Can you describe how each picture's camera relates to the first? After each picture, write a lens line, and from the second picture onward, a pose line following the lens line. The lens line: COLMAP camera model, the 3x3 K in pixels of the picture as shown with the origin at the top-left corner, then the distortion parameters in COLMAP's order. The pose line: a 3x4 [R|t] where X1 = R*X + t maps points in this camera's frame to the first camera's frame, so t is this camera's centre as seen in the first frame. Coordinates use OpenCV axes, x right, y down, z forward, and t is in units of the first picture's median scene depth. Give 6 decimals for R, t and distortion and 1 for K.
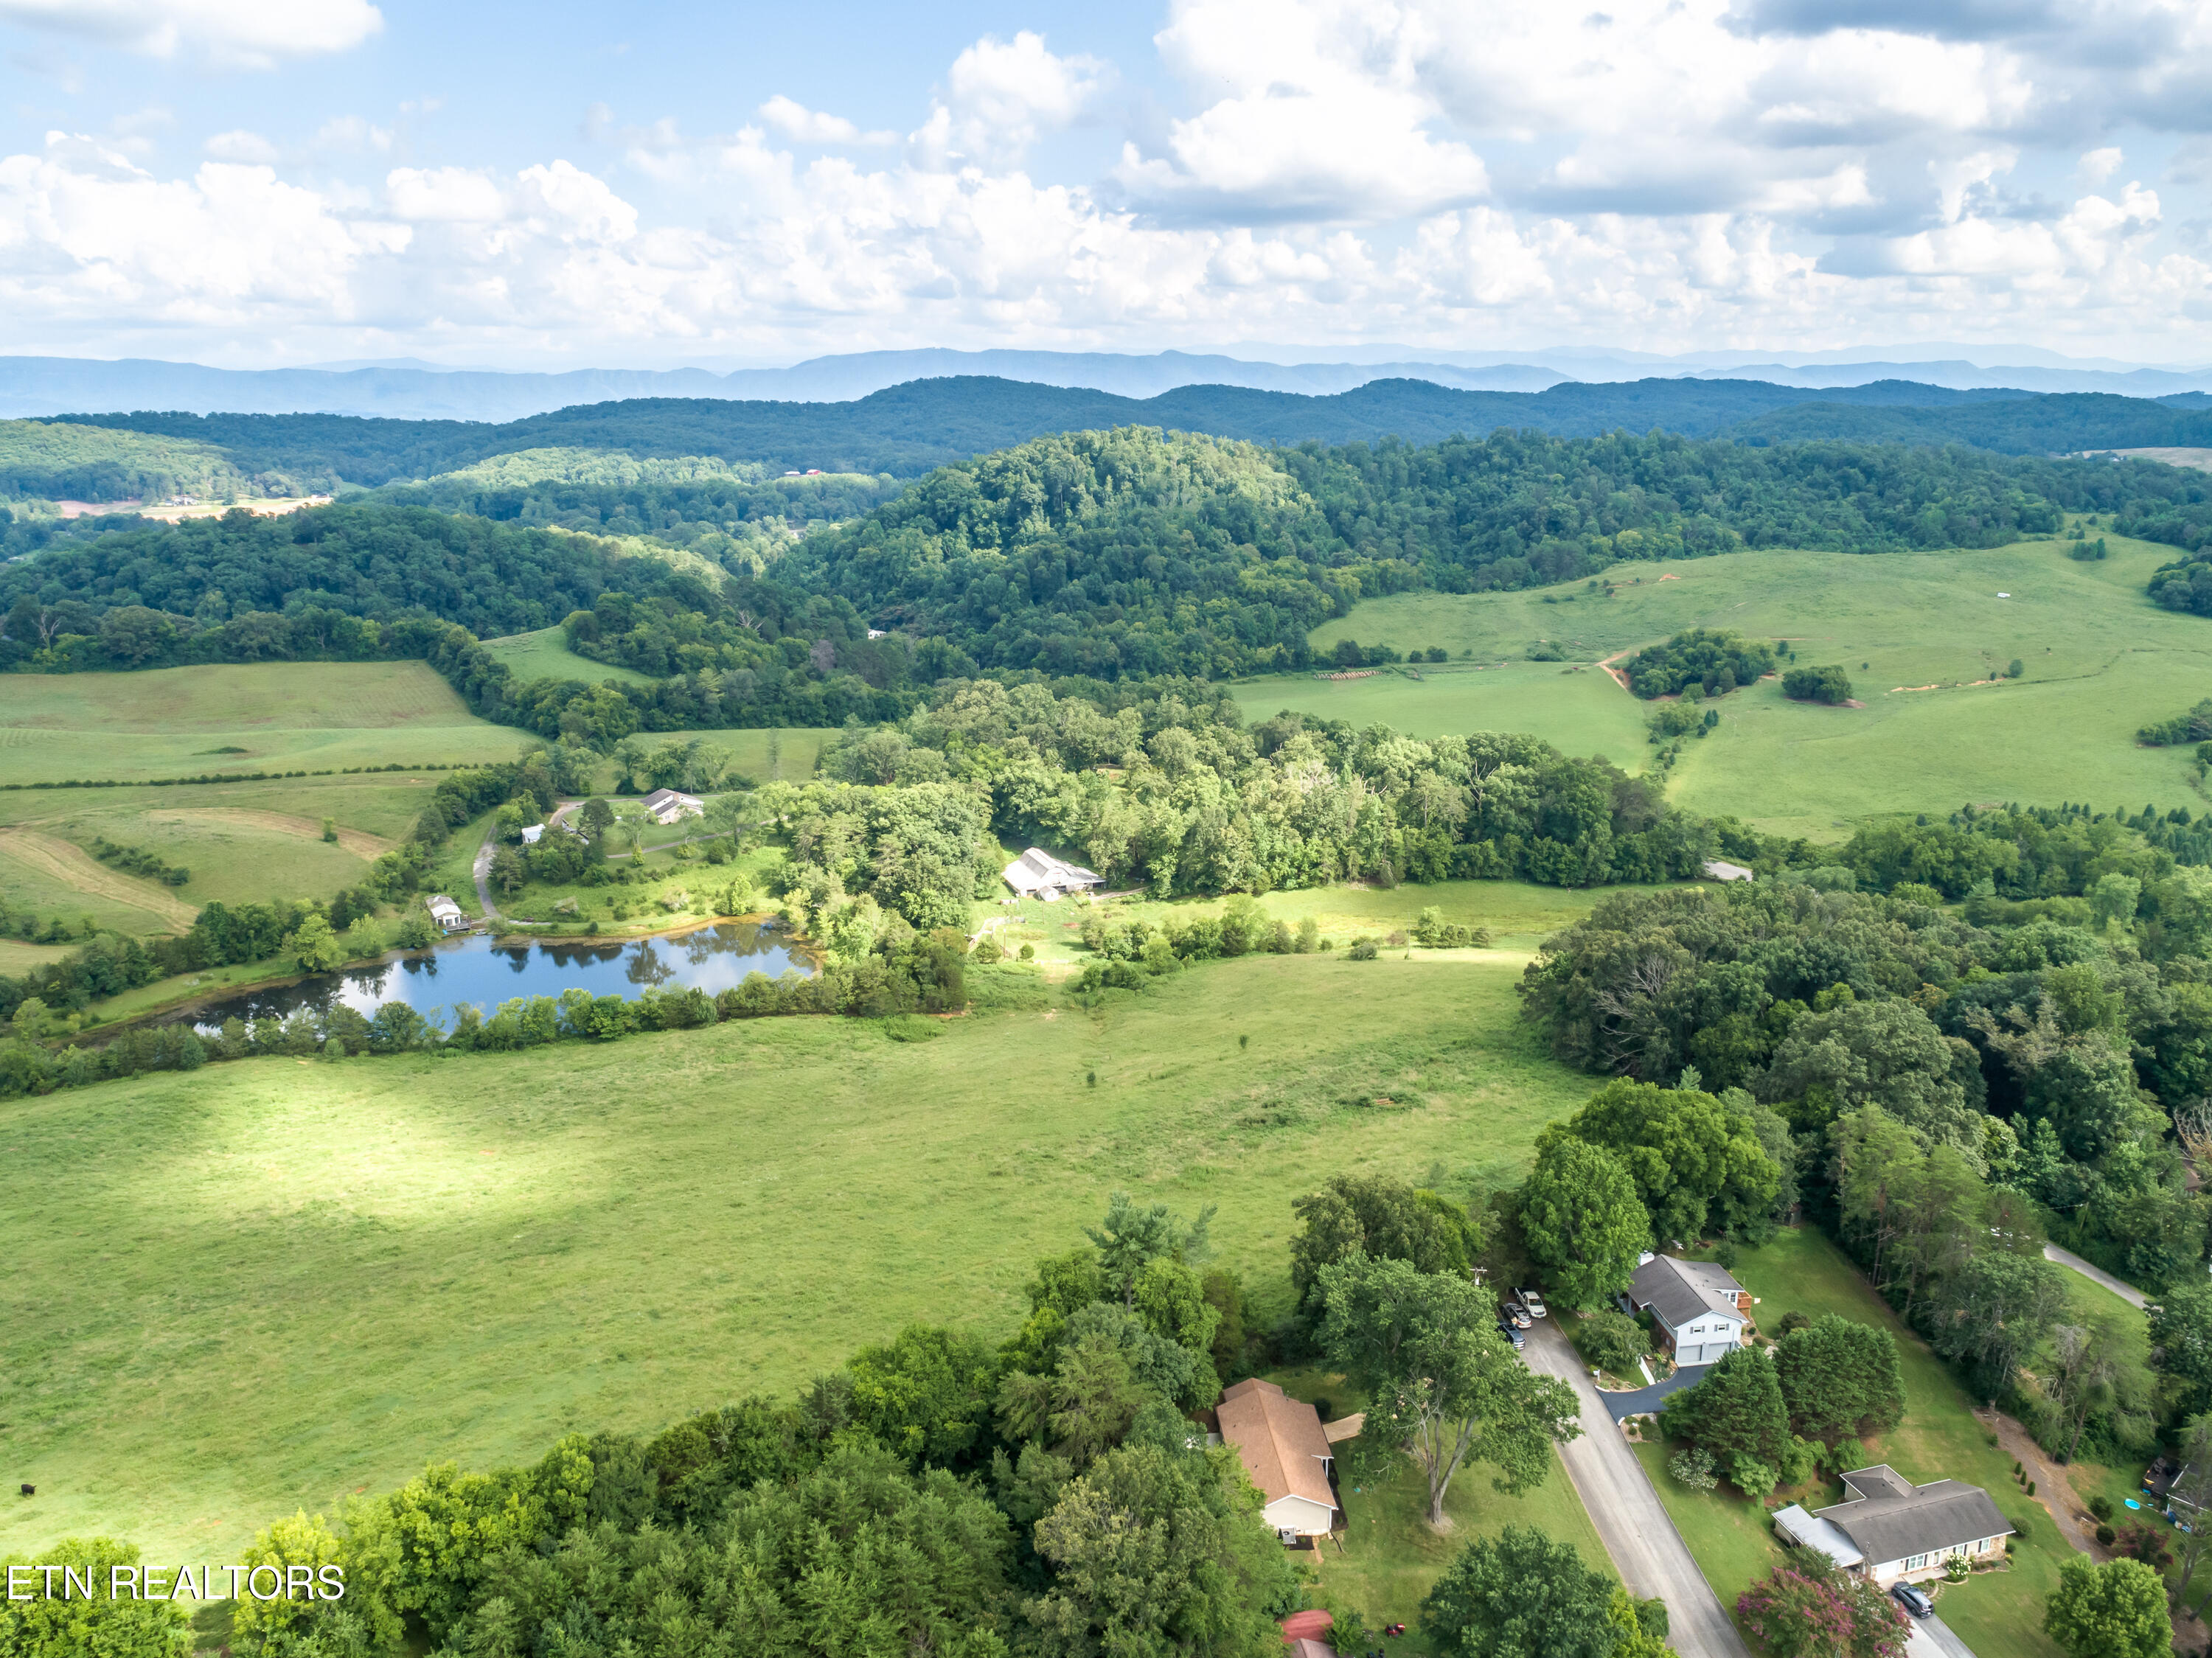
lens RADIAL K [[1681.9, 0, 1124.1], [0, 1681.9, 833.9], [0, 0, 1]] dist [-0.021031, 0.005671]
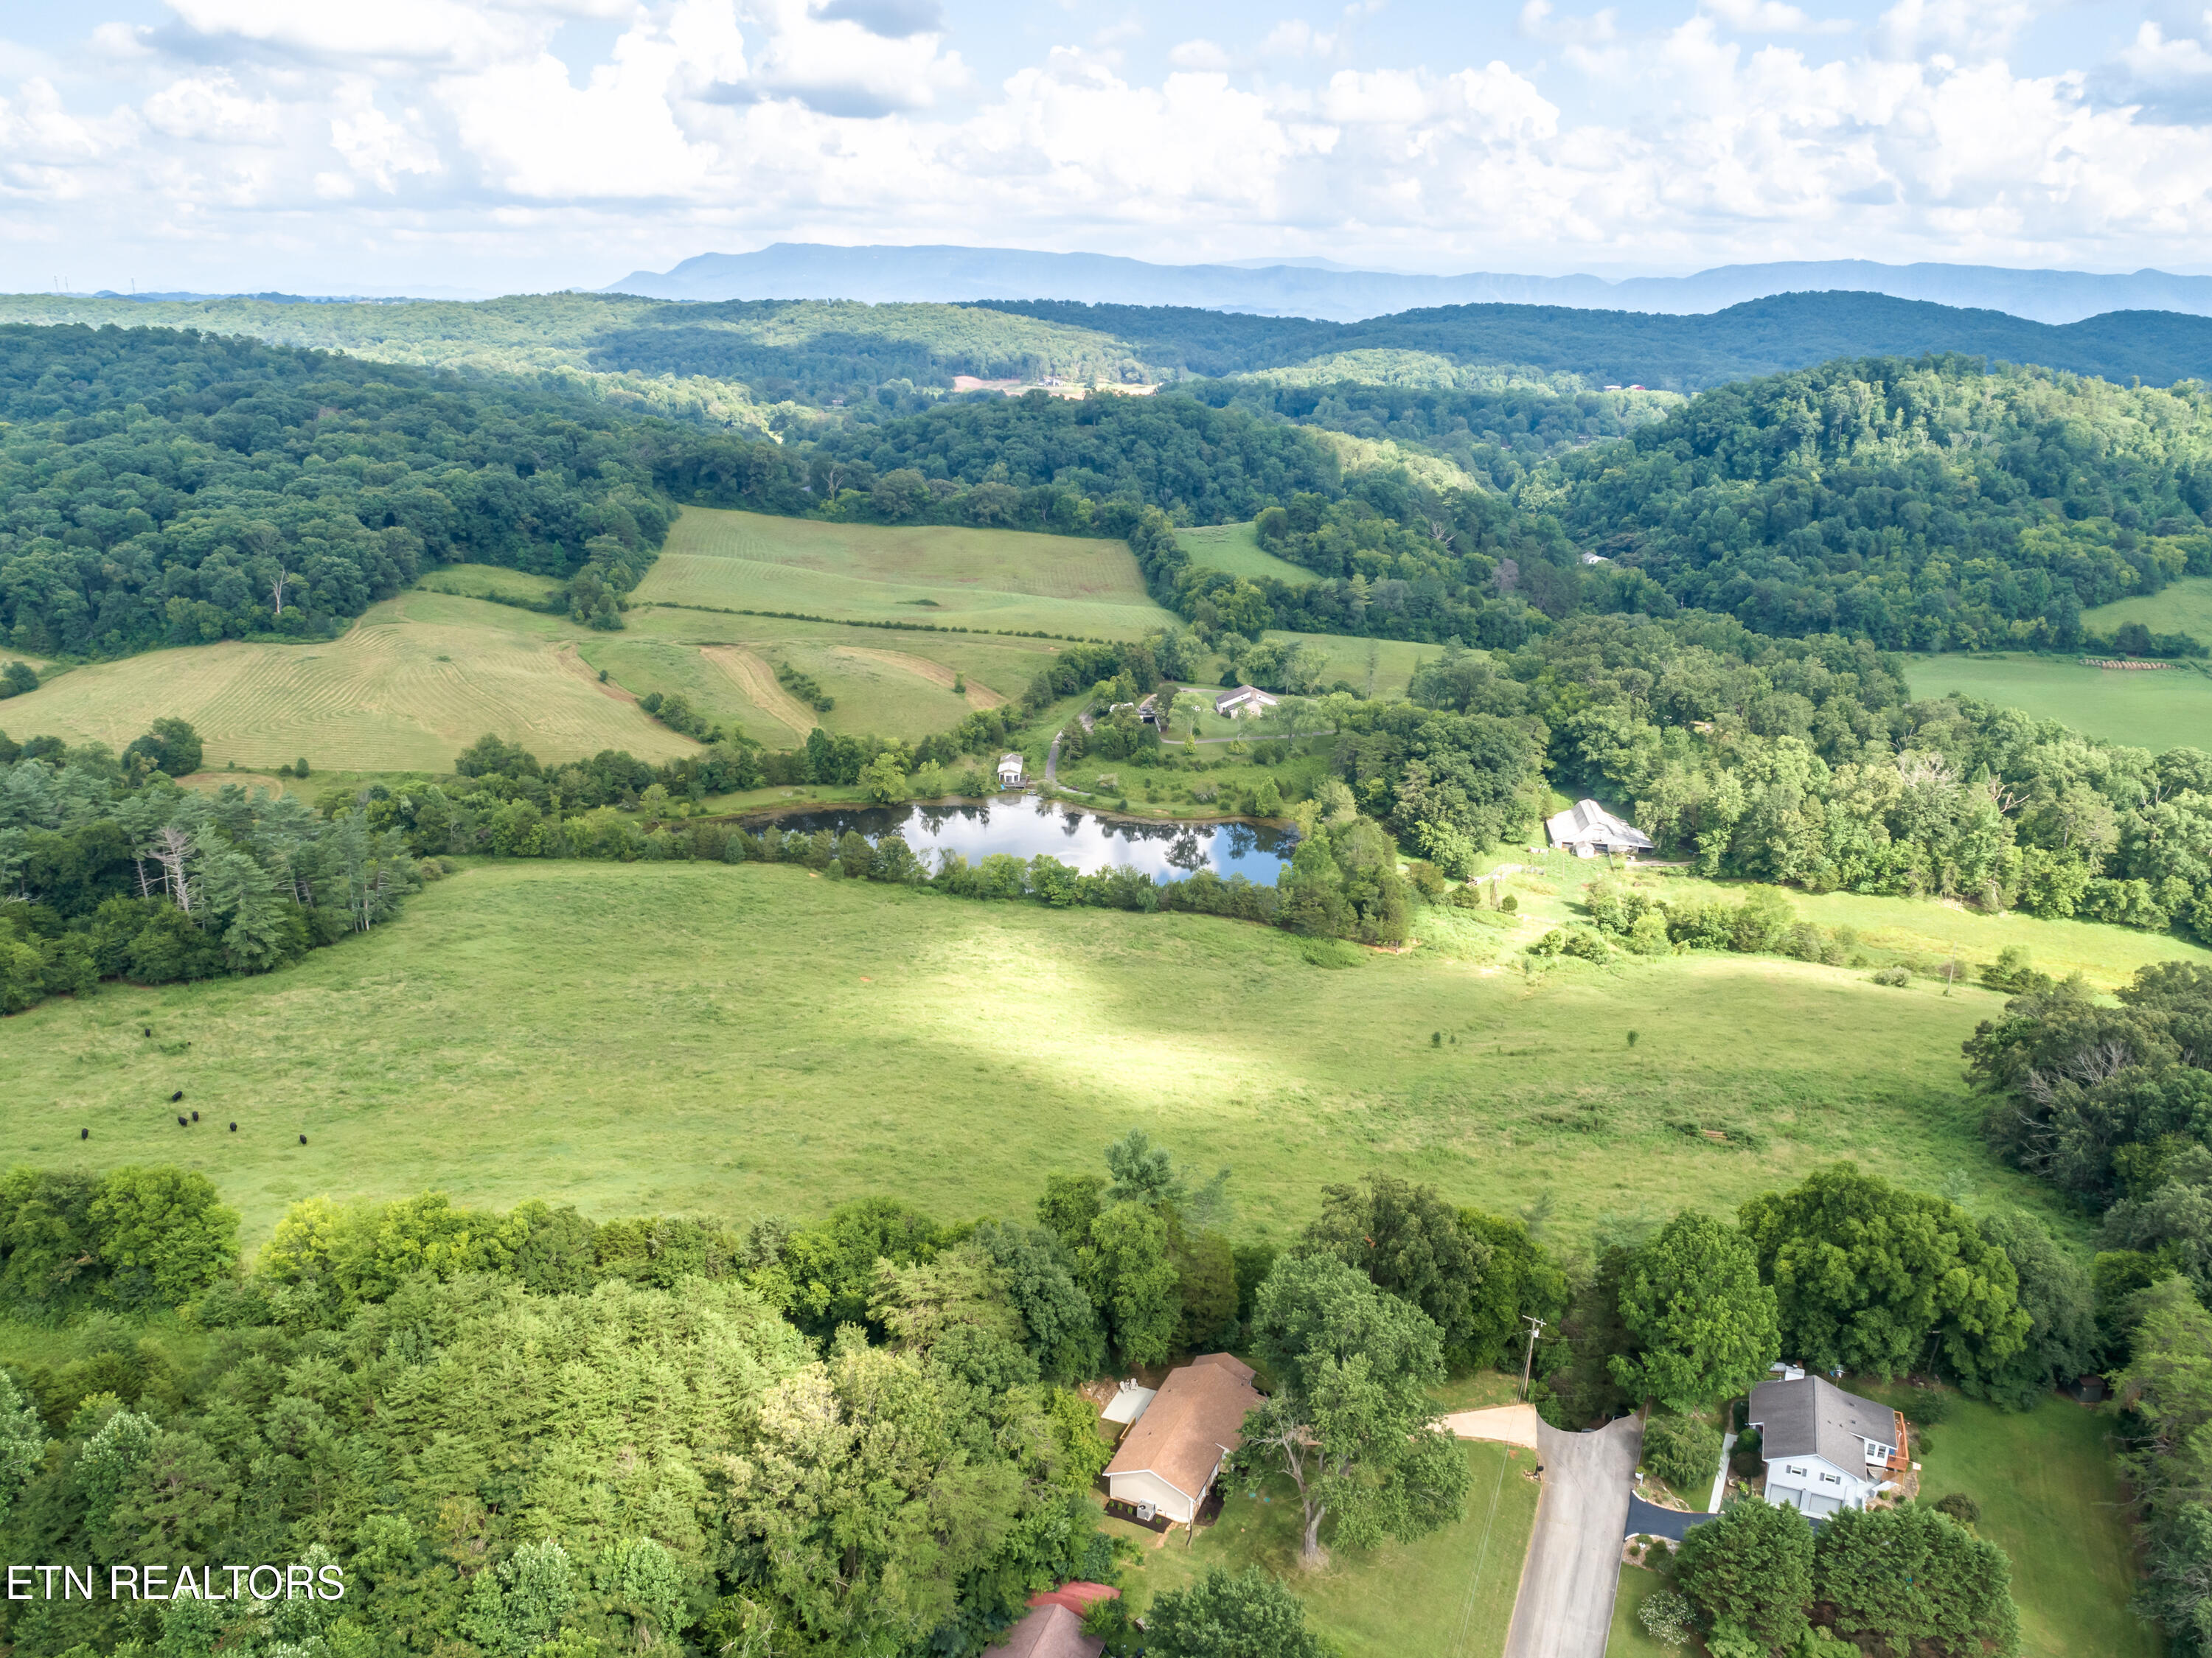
lens RADIAL K [[1706.6, 0, 1125.9], [0, 1706.6, 827.8], [0, 0, 1]] dist [-0.022411, 0.007957]
pose [[0.877852, 0.167705, -0.448611, 0.104853], [-0.147892, 0.985832, 0.079138, -0.009299], [0.455527, -0.003126, 0.890217, 0.030167]]
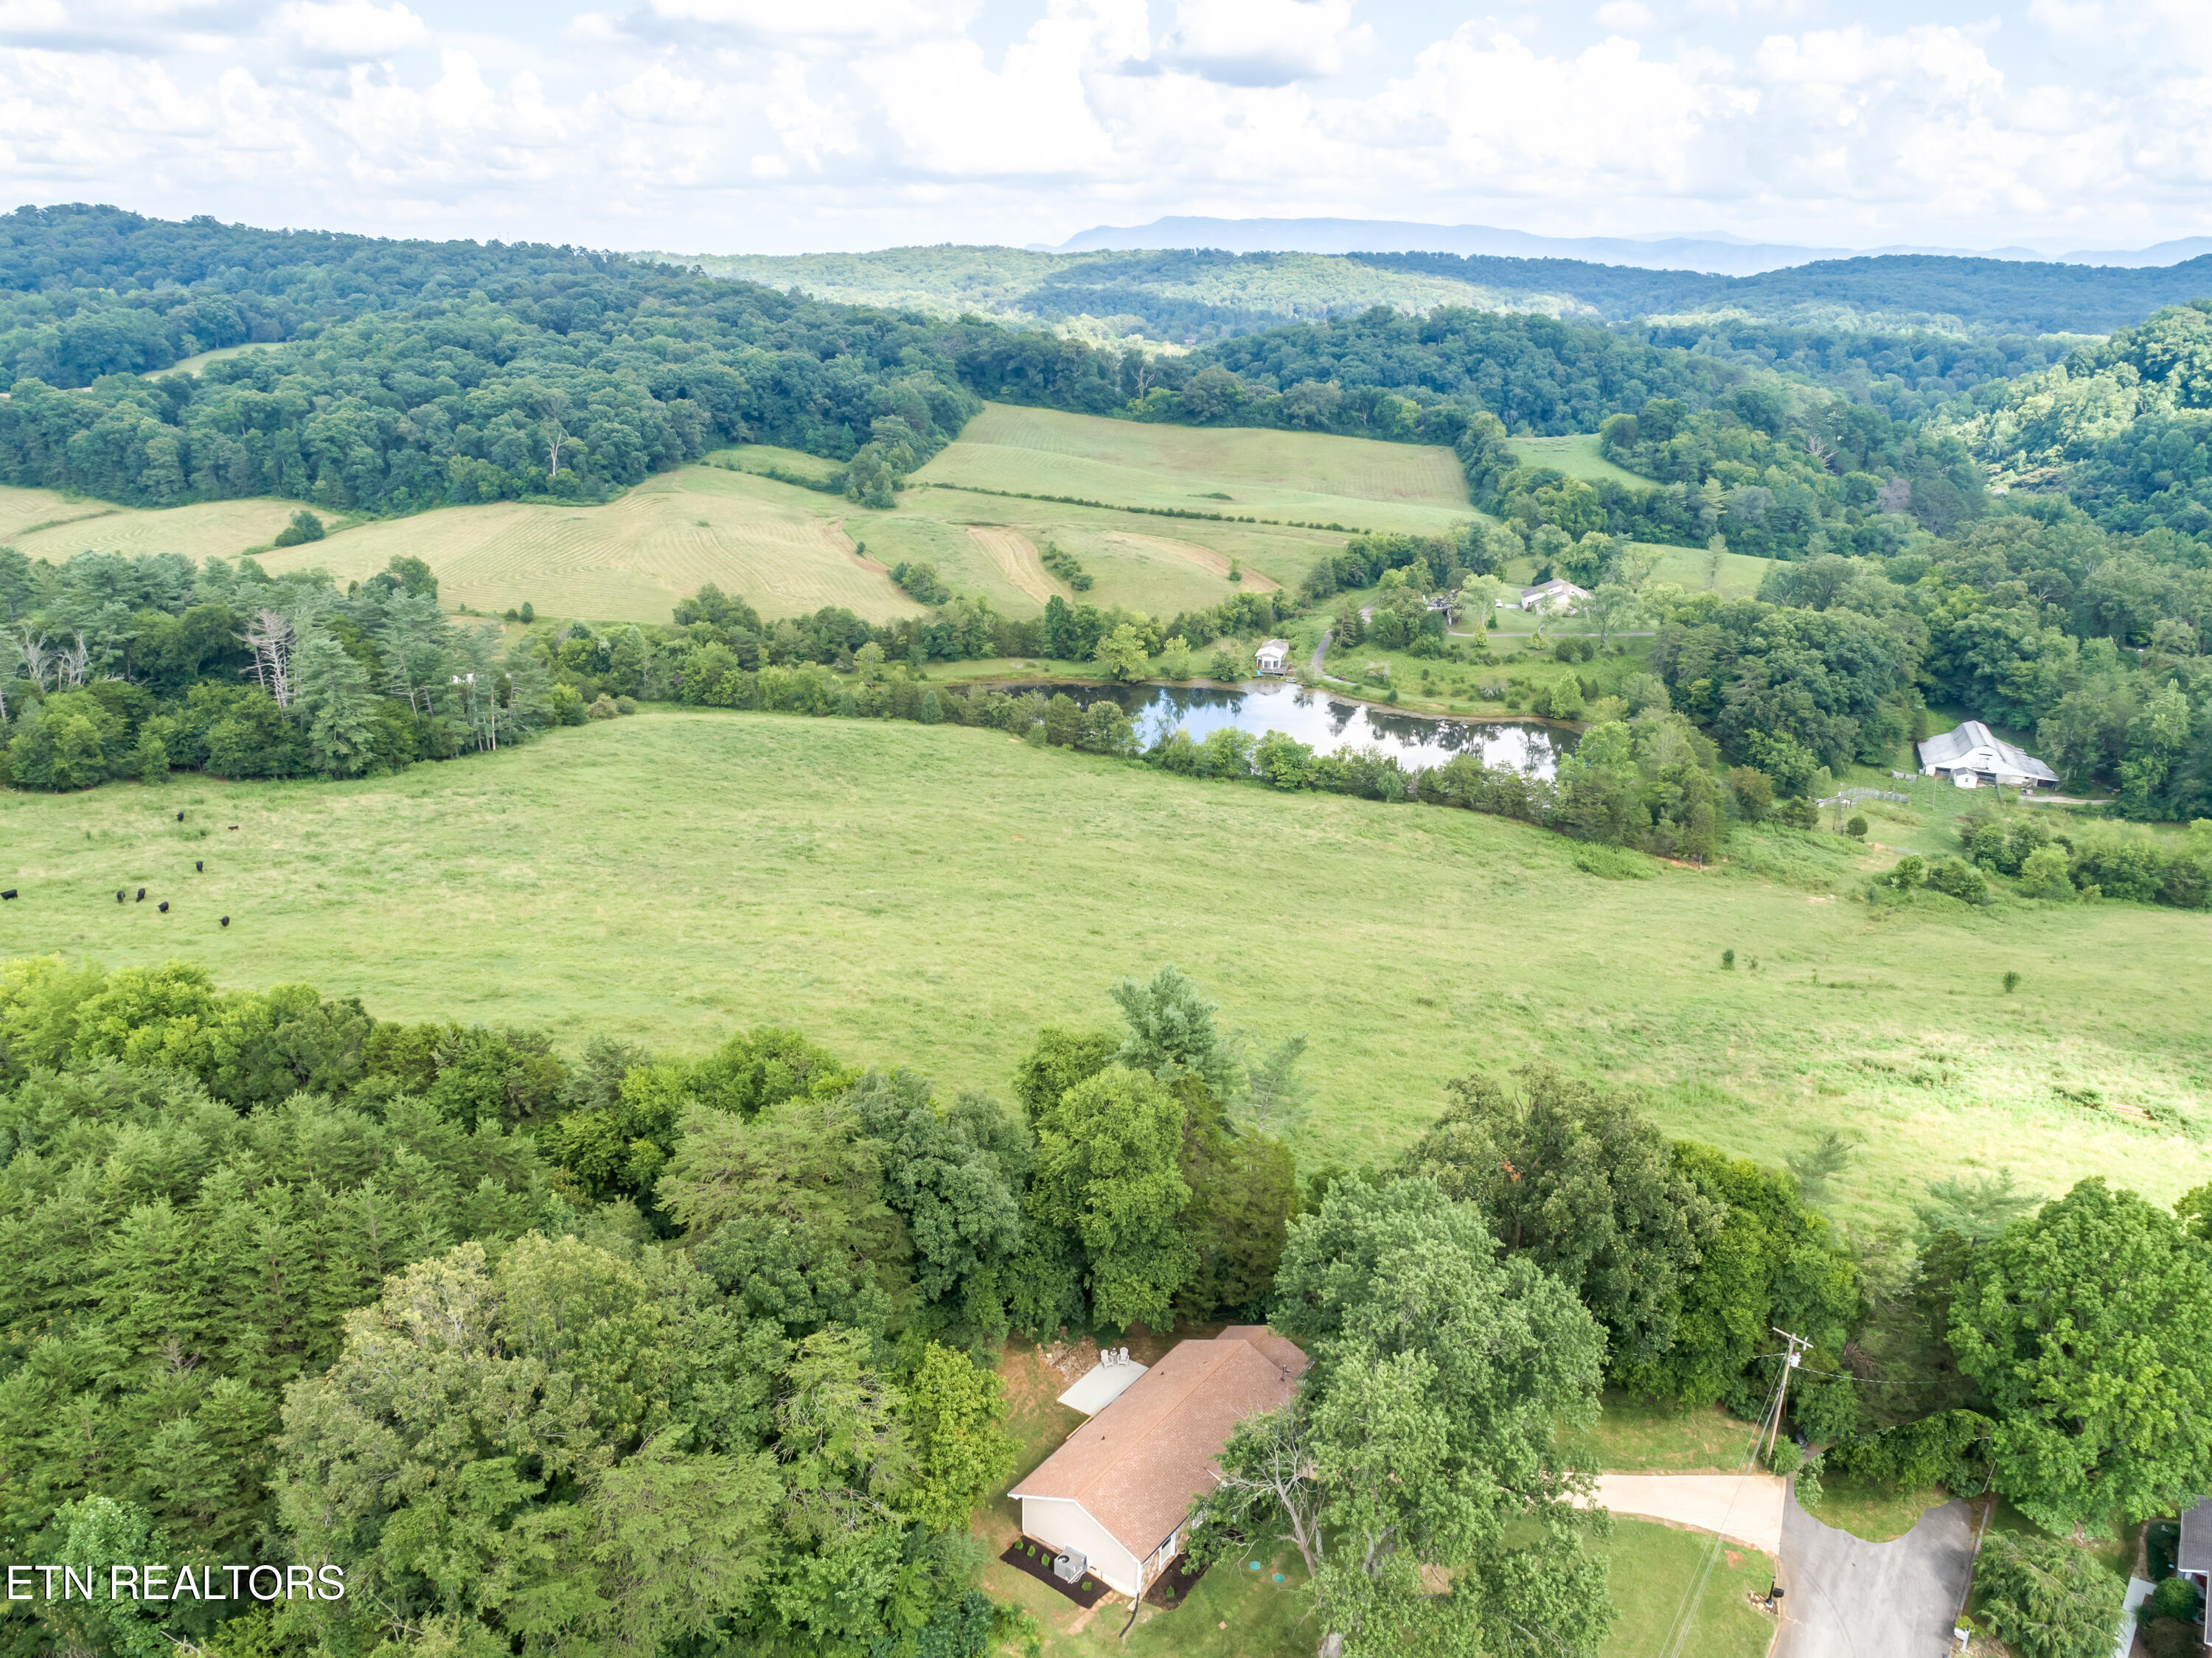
lens RADIAL K [[1681.9, 0, 1124.1], [0, 1681.9, 833.9], [0, 0, 1]] dist [-0.021031, 0.005671]
pose [[0.753926, 0.232597, -0.614405, 0.092926], [-0.191441, 0.972421, 0.133218, 0.021881], [0.628447, 0.017186, 0.777663, 0.128707]]
